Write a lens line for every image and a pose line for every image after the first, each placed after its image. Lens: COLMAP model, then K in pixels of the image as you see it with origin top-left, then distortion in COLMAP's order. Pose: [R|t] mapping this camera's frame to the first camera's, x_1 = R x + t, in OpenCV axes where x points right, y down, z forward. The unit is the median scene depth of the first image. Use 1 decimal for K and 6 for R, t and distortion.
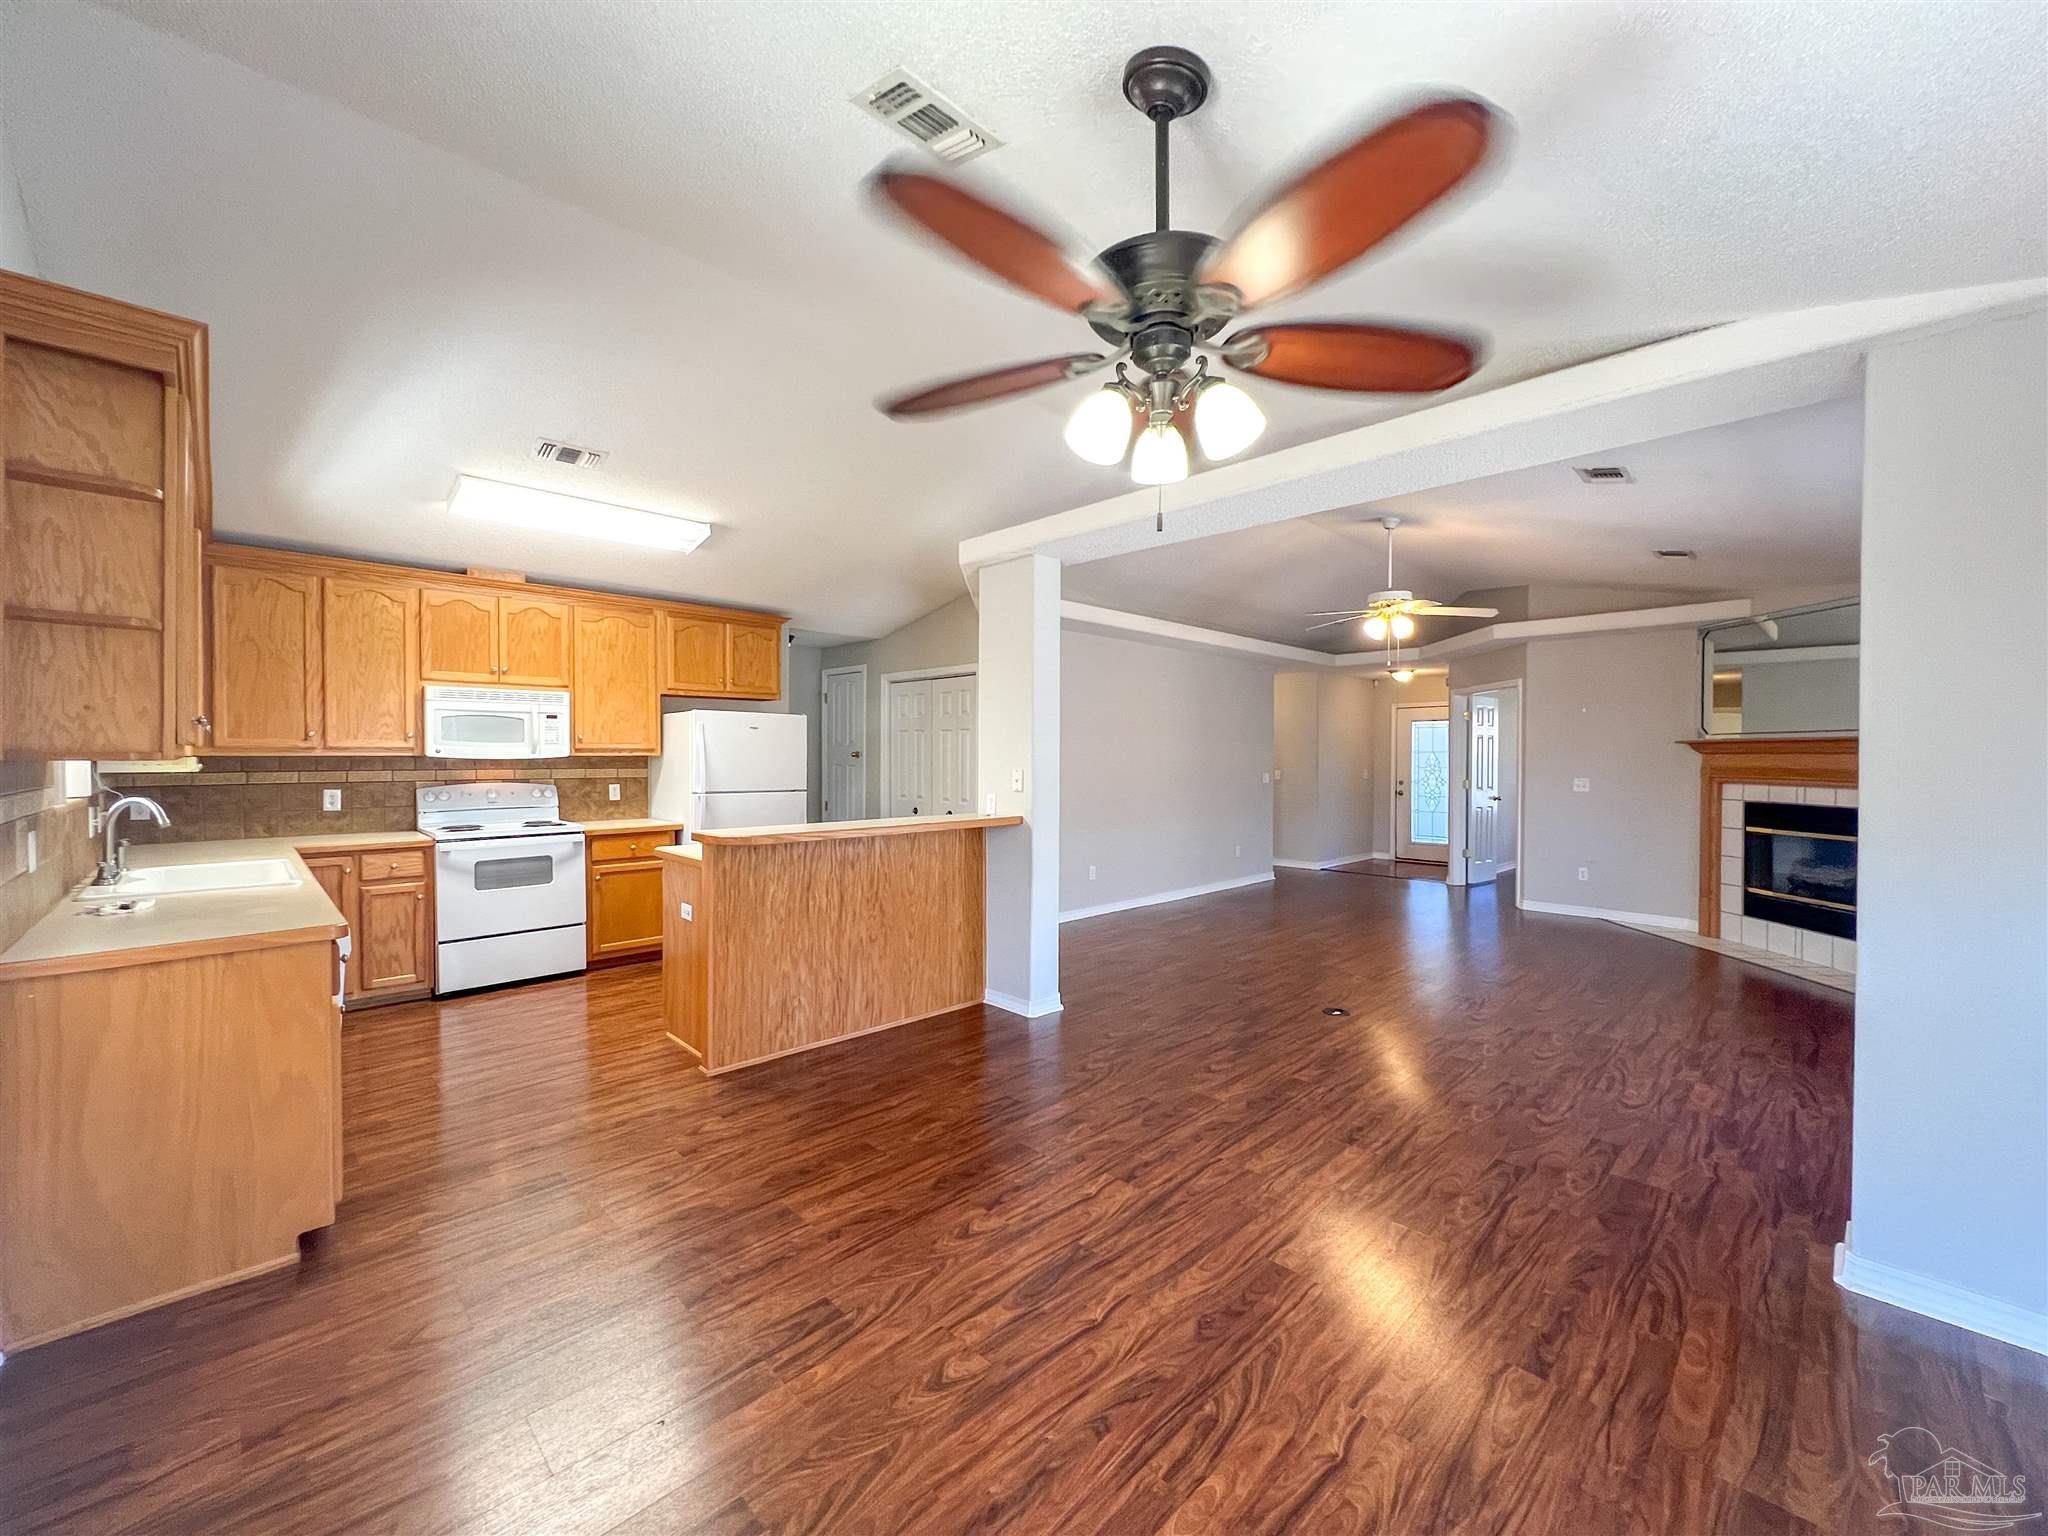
lens RADIAL K [[821.6, 0, 1022.1], [0, 821.6, 765.6], [0, 0, 1]] dist [-0.001120, 0.000408]
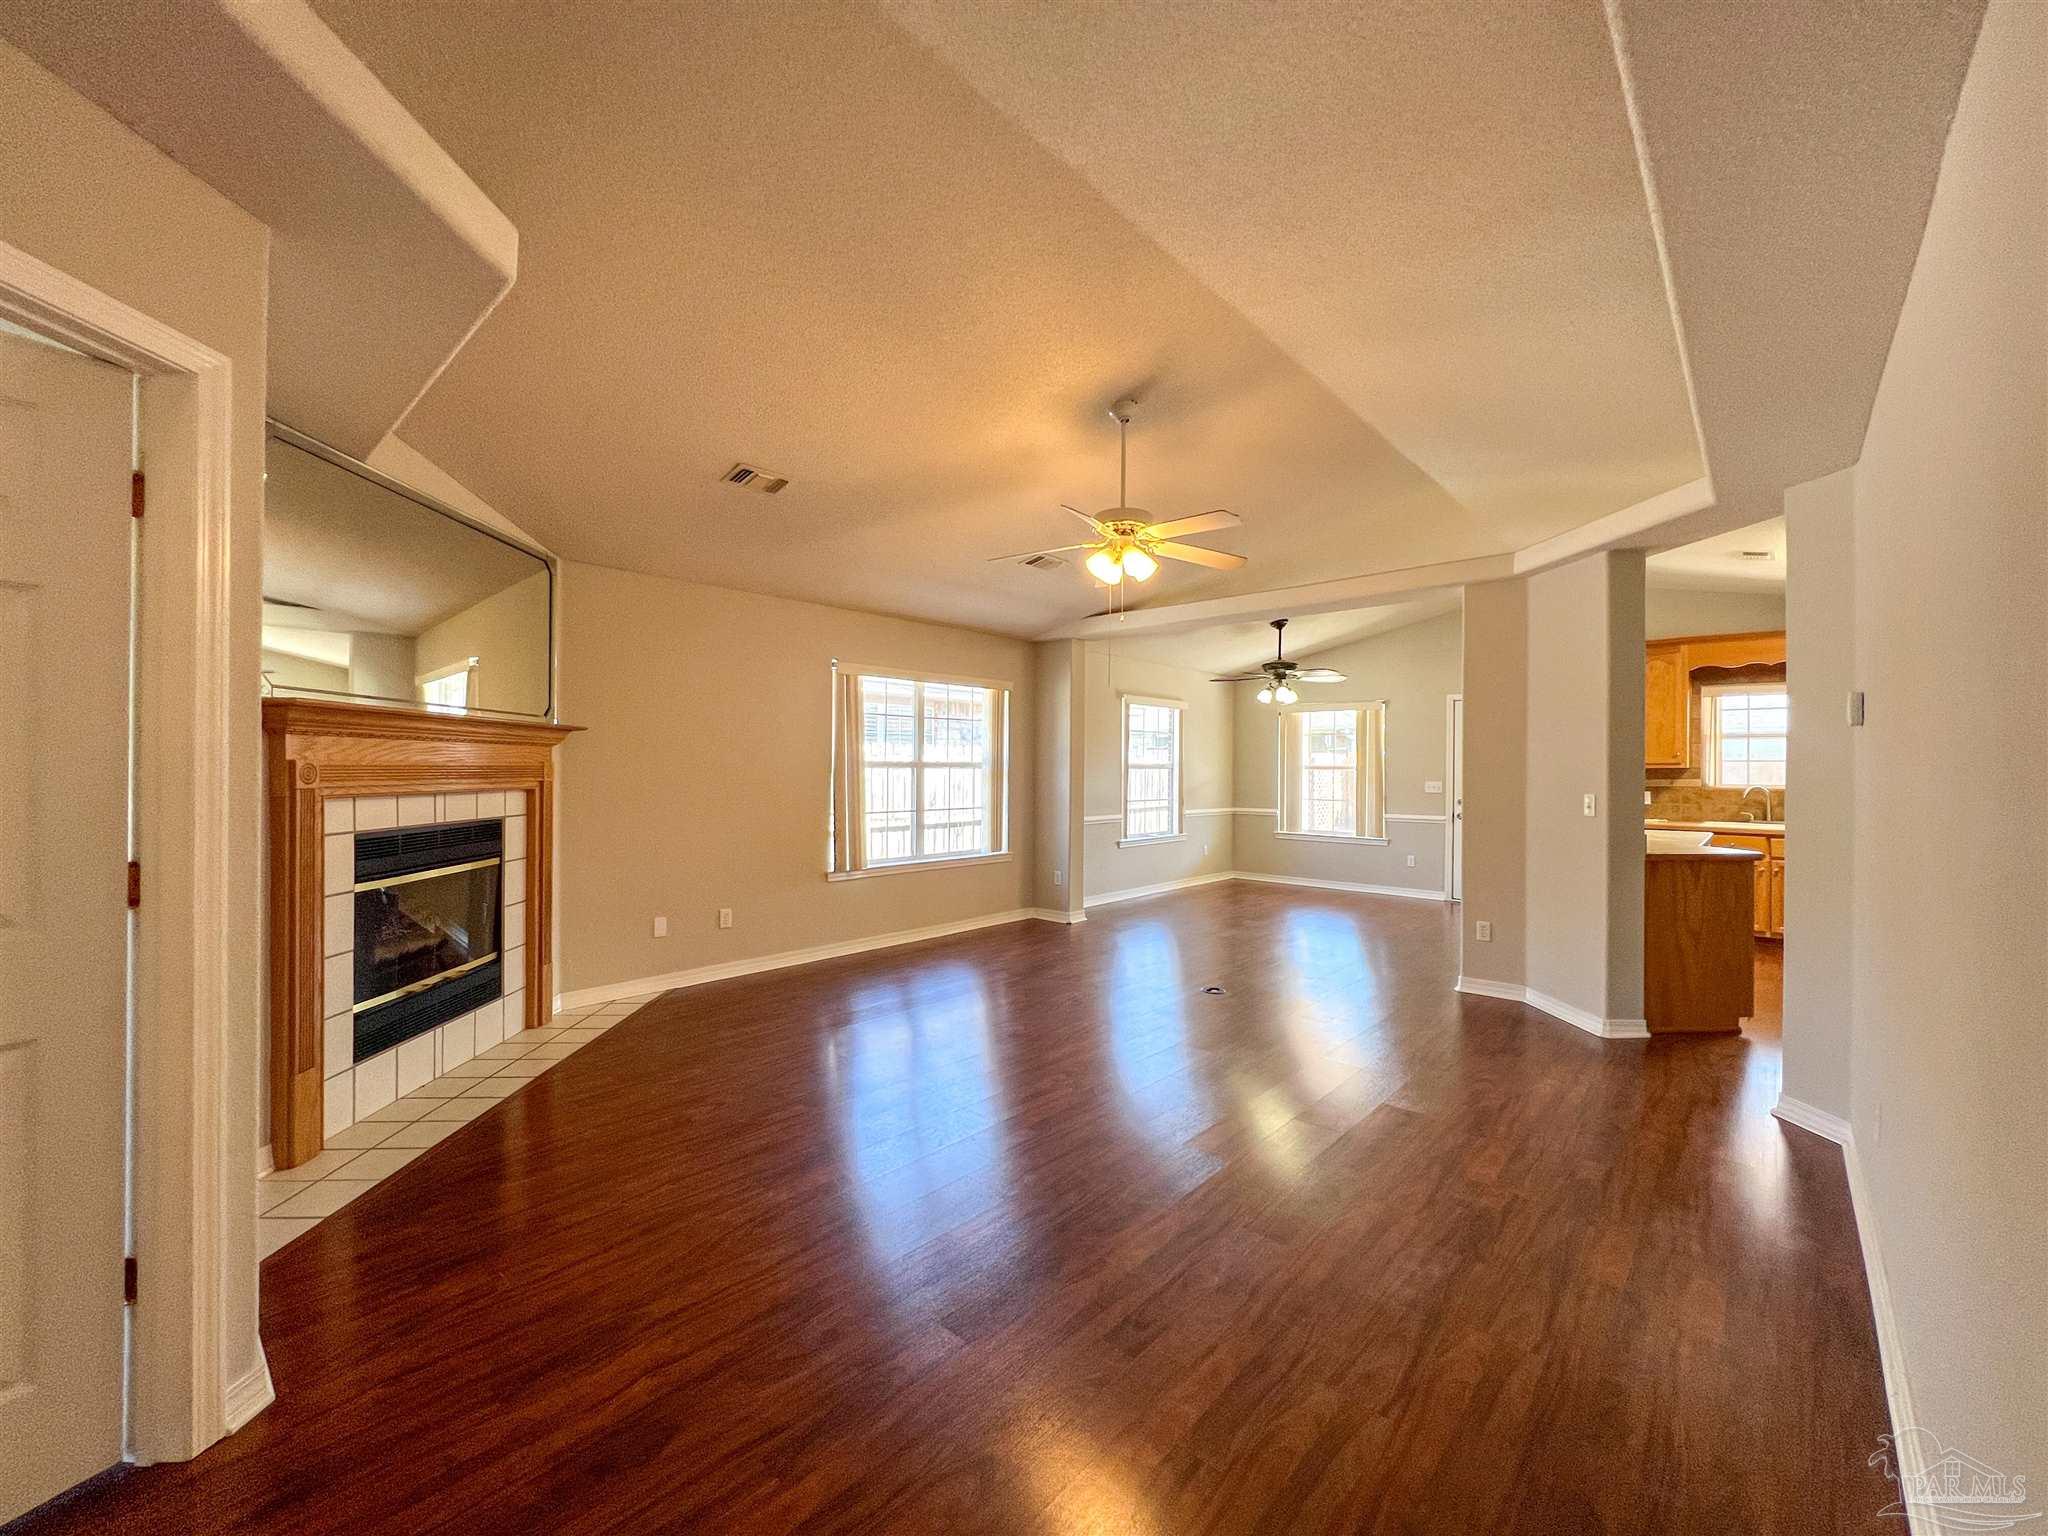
lens RADIAL K [[821.6, 0, 1022.1], [0, 821.6, 765.6], [0, 0, 1]] dist [-0.001120, 0.000408]
pose [[-0.998368, -0.012234, -0.055778, 0.545488], [-0.012791, 0.999872, 0.009653, -0.007319], [0.055653, 0.010351, -0.998397, 1.622726]]
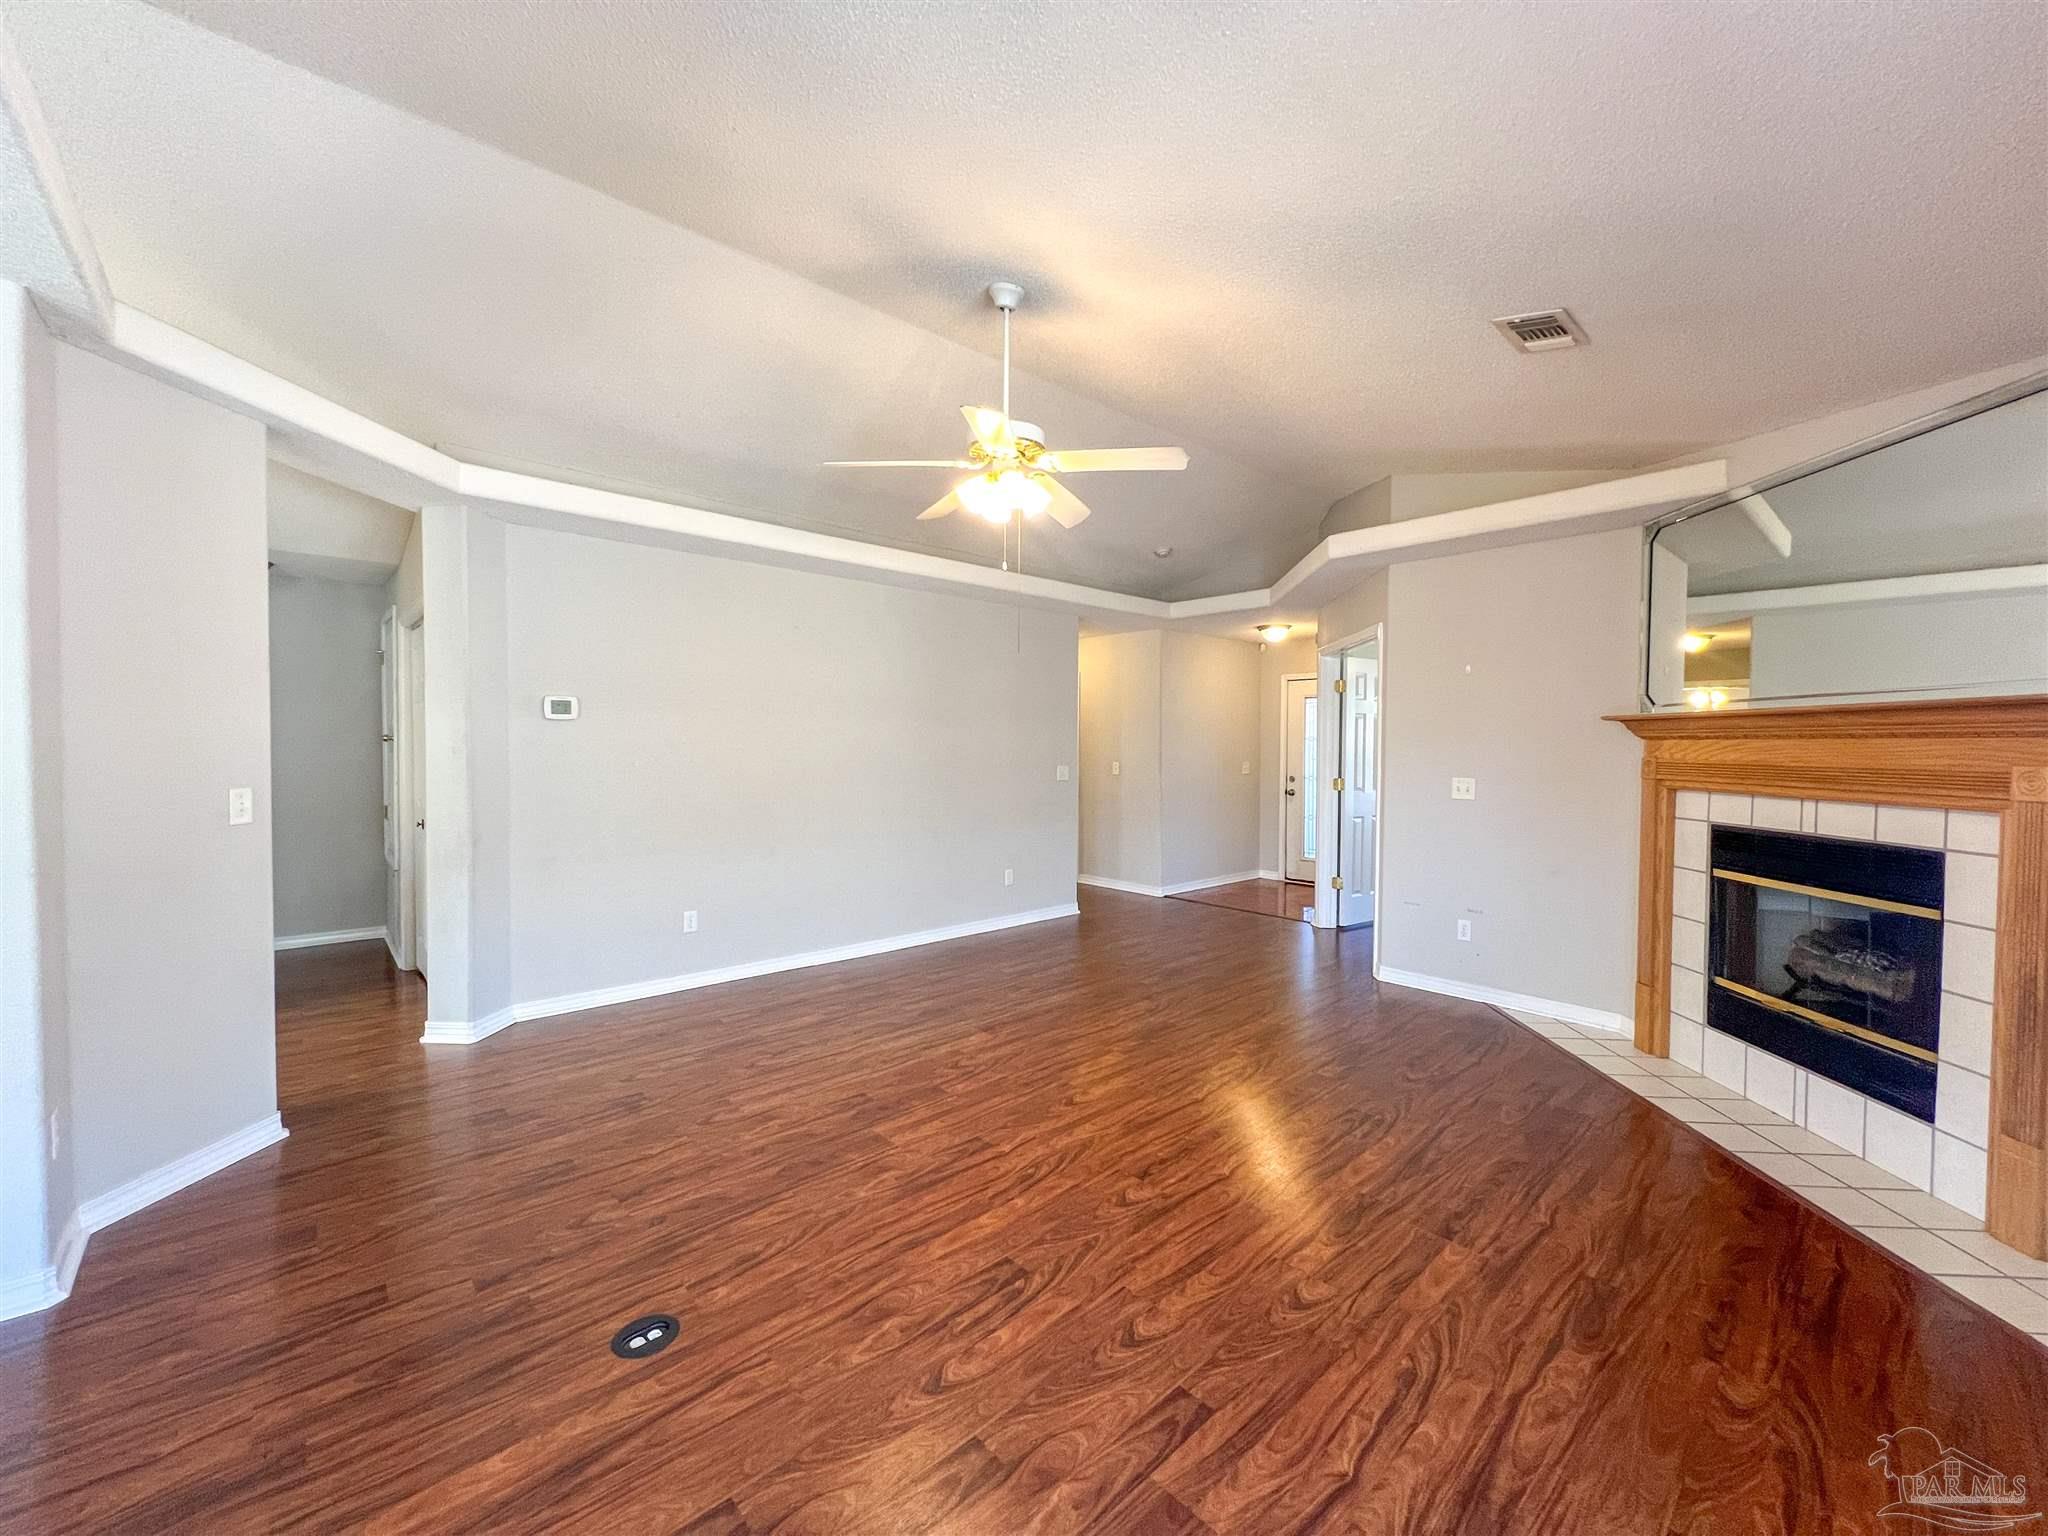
lens RADIAL K [[825.7, 0, 1019.8], [0, 825.7, 760.8], [0, 0, 1]] dist [0.000584, 0.000192]
pose [[0.999423, 0.004514, -0.033661, 0.456320], [-0.004231, 0.999955, 0.008485, -0.001971], [0.033698, -0.008337, 0.999397, 0.450070]]
